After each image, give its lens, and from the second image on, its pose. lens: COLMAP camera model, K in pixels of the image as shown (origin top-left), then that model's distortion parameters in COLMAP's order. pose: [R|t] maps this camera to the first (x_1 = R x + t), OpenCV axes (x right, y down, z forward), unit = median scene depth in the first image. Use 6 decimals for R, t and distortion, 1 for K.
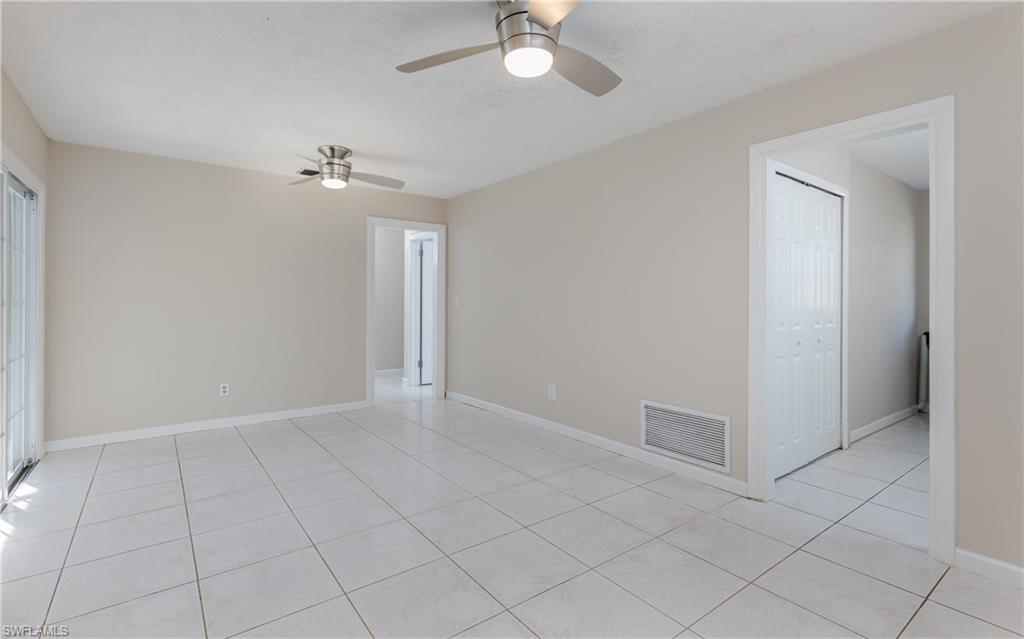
lens RADIAL K [[461.7, 0, 508.2], [0, 461.7, 305.7], [0, 0, 1]] dist [-0.000523, 0.000098]
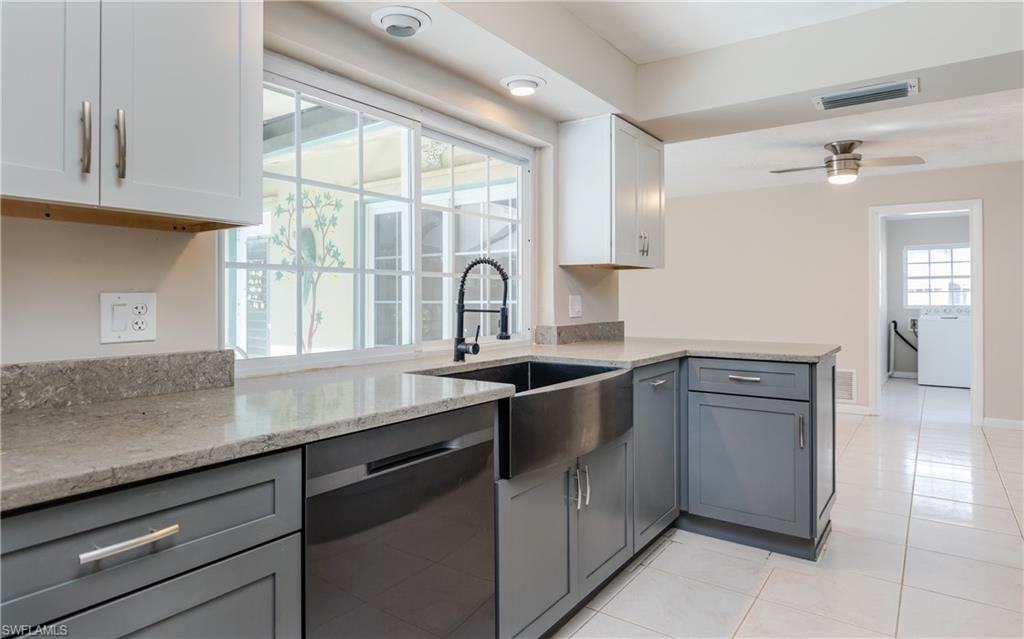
lens RADIAL K [[586.7, 0, 510.6], [0, 586.7, 299.4], [0, 0, 1]] dist [0.002937, -0.000740]
pose [[0.951107, 0.000039, 0.308863, -0.899384], [0.001625, 0.999986, -0.005130, -0.000497], [-0.308859, 0.005381, 0.951093, -0.414274]]
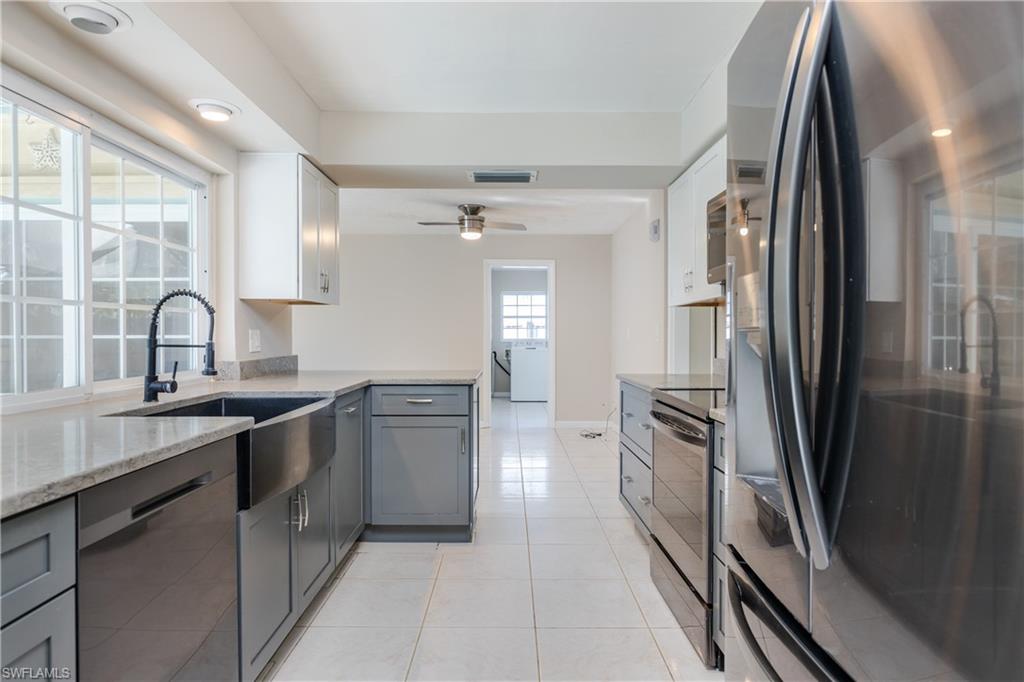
lens RADIAL K [[587.6, 0, 512.0], [0, 587.6, 341.0], [0, 0, 1]] dist [-0.001050, -0.001414]
pose [[0.583012, -0.008744, 0.812416, -1.013451], [0.003337, 0.999959, 0.008368, -0.000326], [-0.812457, -0.002167, 0.583018, -0.421246]]
